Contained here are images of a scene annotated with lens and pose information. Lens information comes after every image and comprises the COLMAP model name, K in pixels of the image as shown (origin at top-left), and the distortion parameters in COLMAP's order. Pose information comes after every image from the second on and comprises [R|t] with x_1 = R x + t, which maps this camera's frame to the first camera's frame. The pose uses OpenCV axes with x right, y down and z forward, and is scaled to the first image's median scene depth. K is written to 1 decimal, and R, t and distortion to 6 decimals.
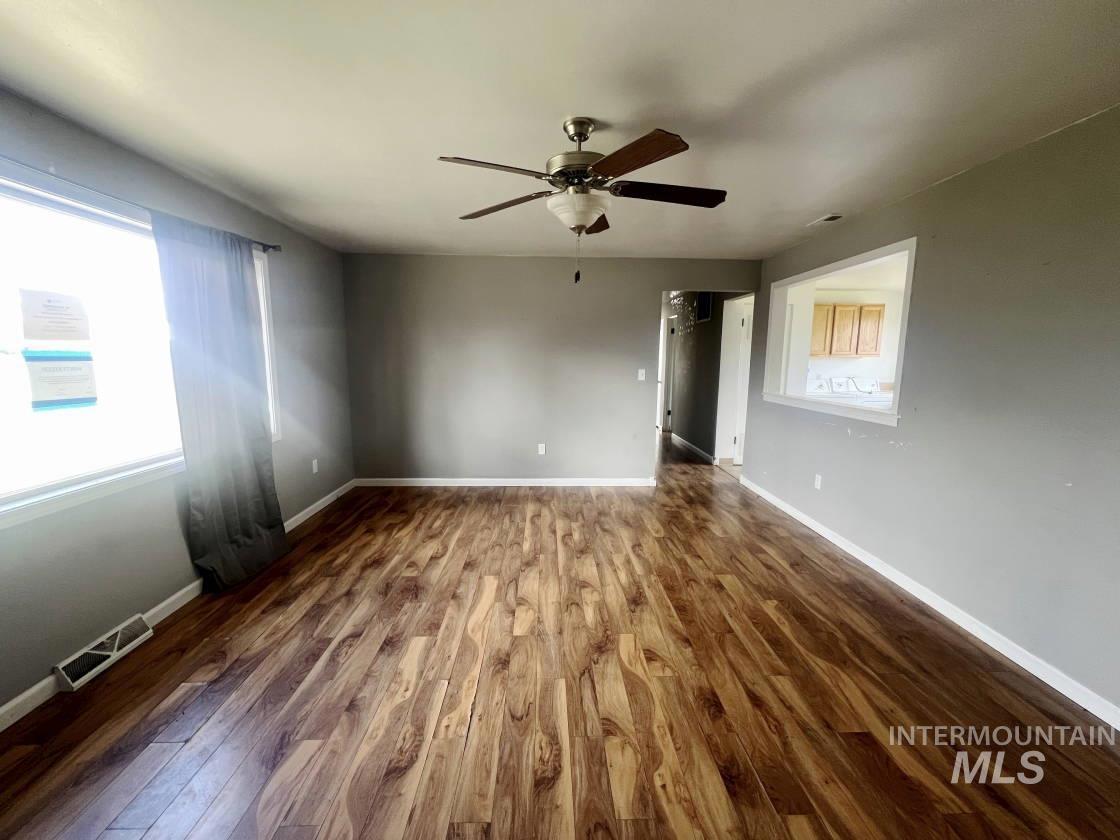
lens RADIAL K [[459.4, 0, 553.6], [0, 459.4, 418.5], [0, 0, 1]] dist [-0.003375, 0.004116]
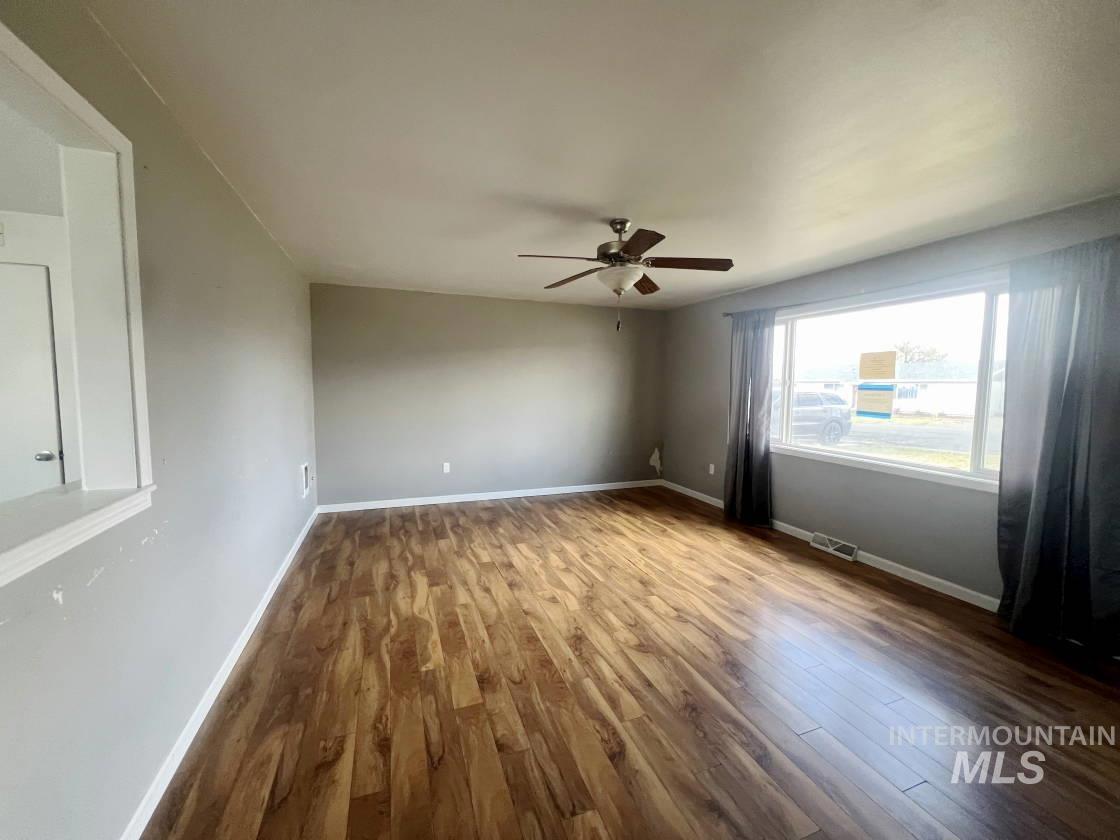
lens RADIAL K [[459.4, 0, 564.7], [0, 459.4, 421.6], [0, 0, 1]] dist [-0.003375, 0.004116]
pose [[-0.941015, 0.009051, -0.338245, 0.612064], [-0.066288, 0.975340, 0.210516, -0.276666], [0.331809, 0.220520, -0.917210, 2.067721]]
